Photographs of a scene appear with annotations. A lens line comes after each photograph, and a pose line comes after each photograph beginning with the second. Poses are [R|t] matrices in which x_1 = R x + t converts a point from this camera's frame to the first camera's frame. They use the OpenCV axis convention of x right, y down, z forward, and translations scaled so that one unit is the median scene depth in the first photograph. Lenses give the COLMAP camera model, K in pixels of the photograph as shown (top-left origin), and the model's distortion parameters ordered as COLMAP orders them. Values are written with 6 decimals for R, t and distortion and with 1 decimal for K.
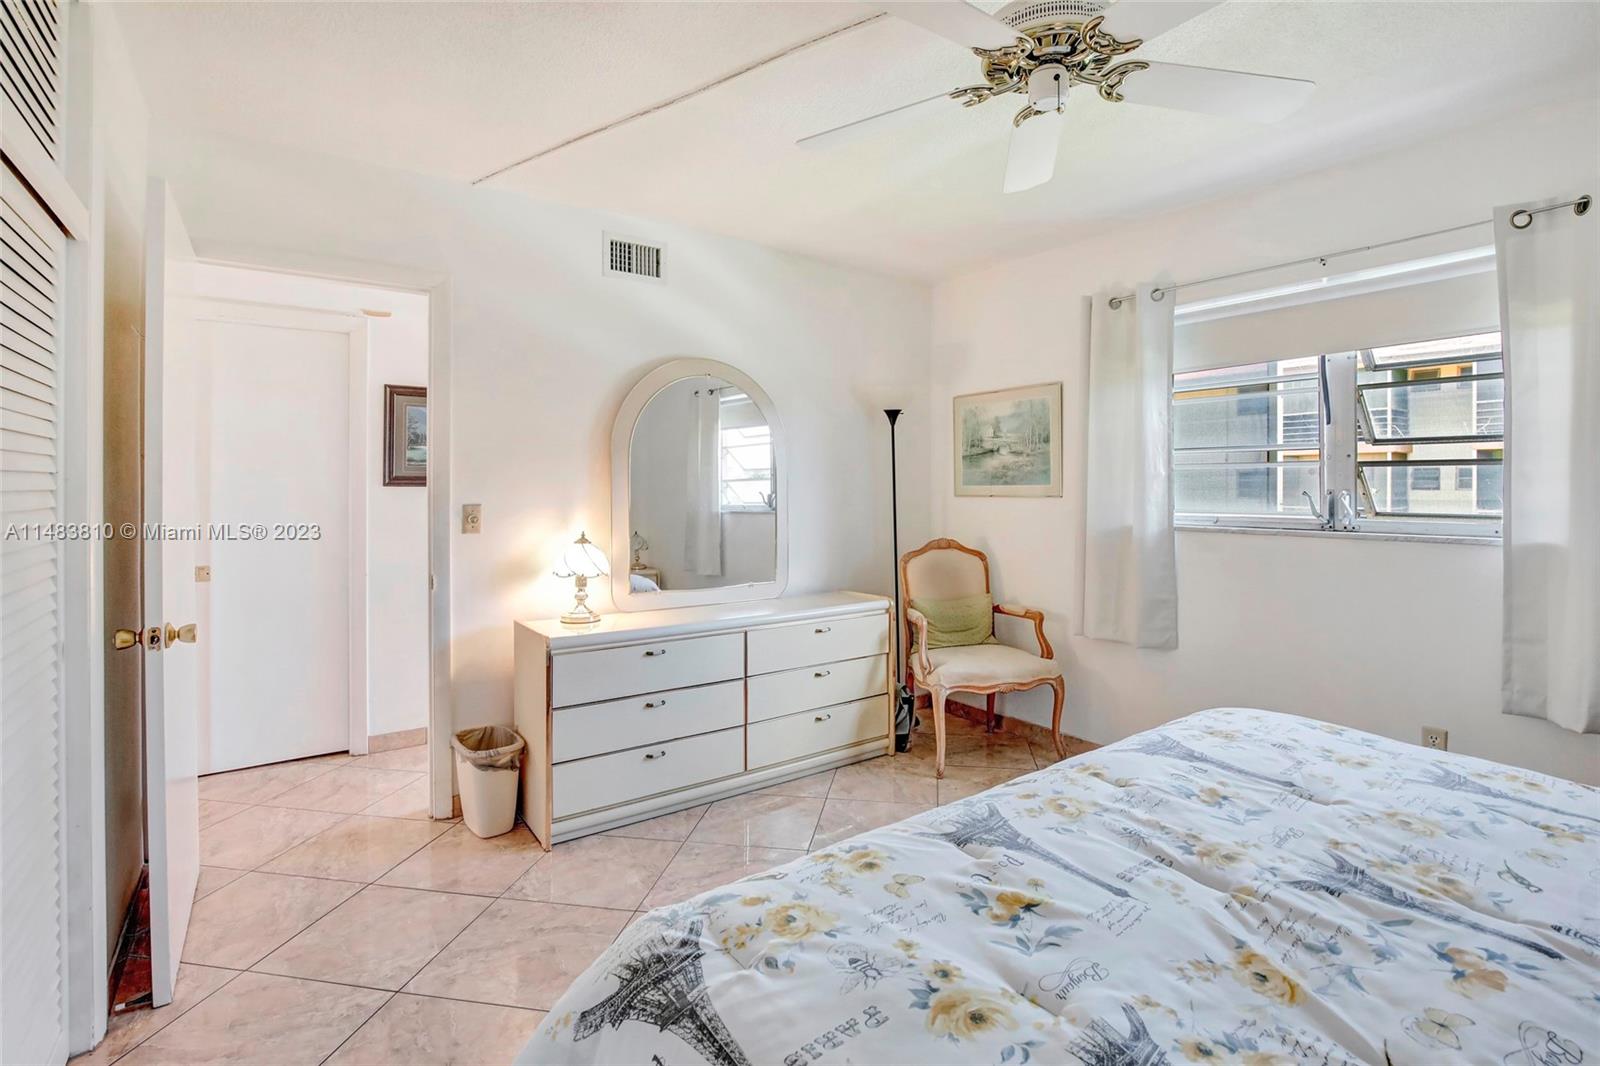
lens RADIAL K [[751.2, 0, 815.4], [0, 751.2, 484.0], [0, 0, 1]] dist [-0.021375, 0.000690]
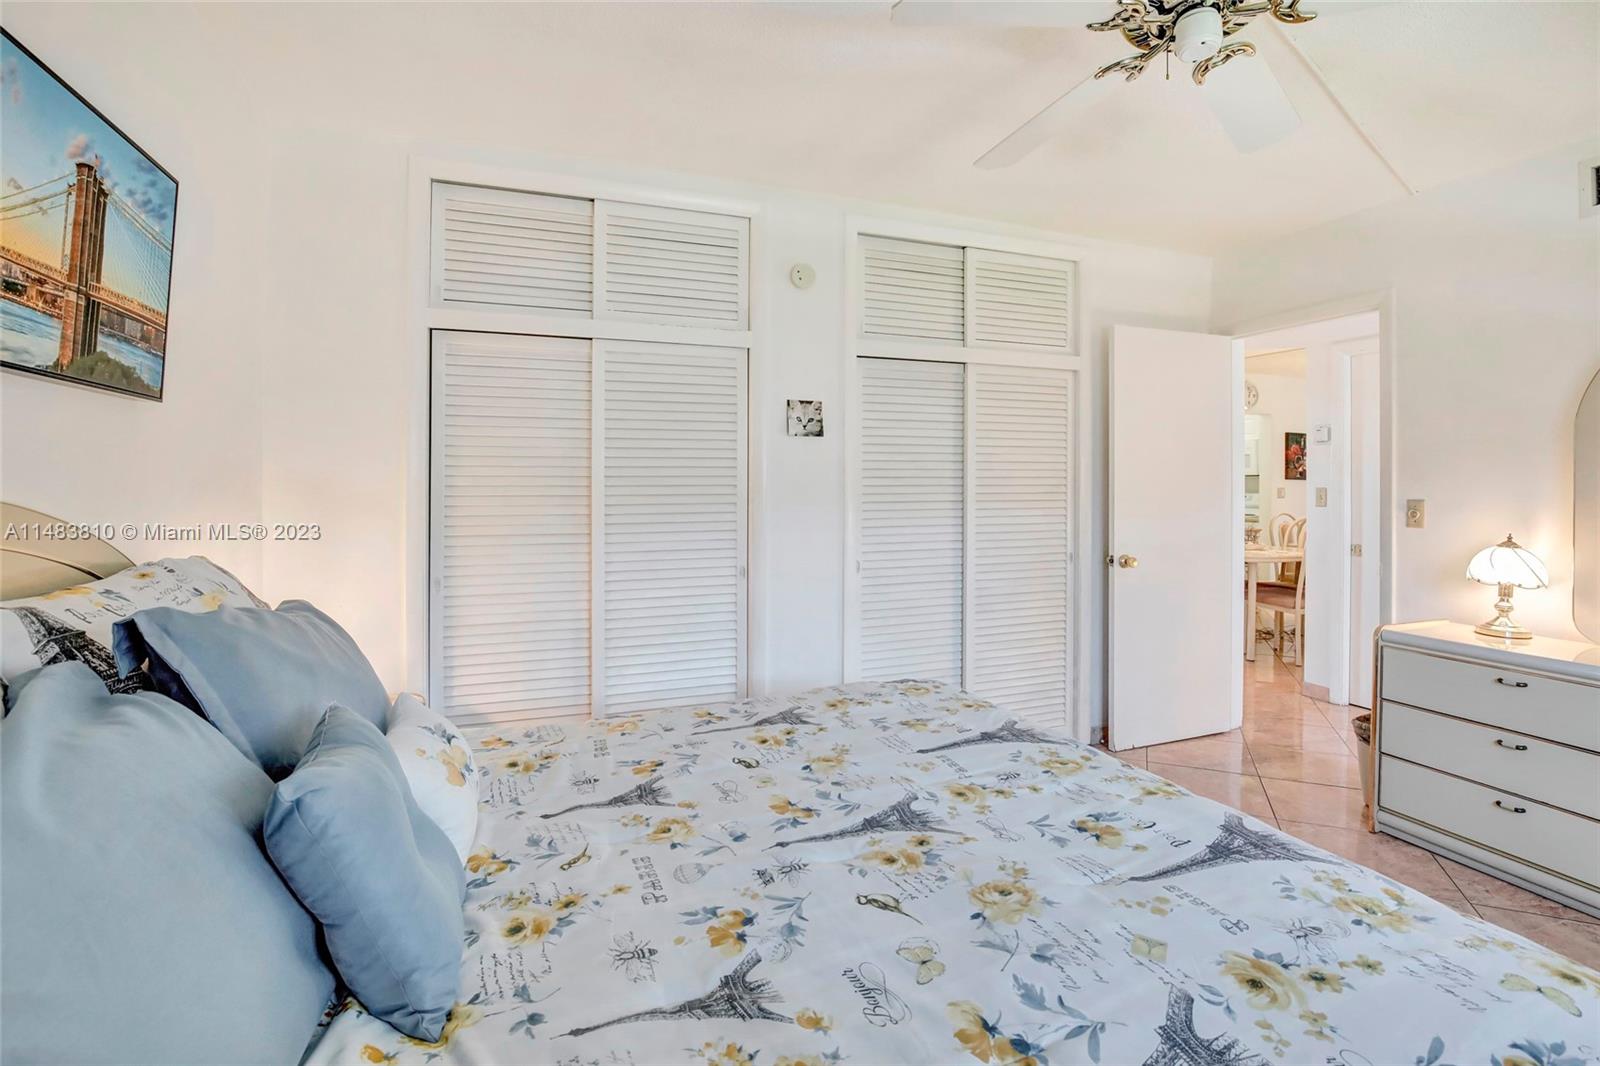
lens RADIAL K [[751.2, 0, 816.0], [0, 751.2, 484.5], [0, 0, 1]] dist [-0.021375, 0.000690]
pose [[-0.258919, -0.000302, -0.965899, 0.782378], [0.001183, 0.999999, -0.000630, 0.006688], [0.965898, -0.001306, -0.258919, 0.483437]]
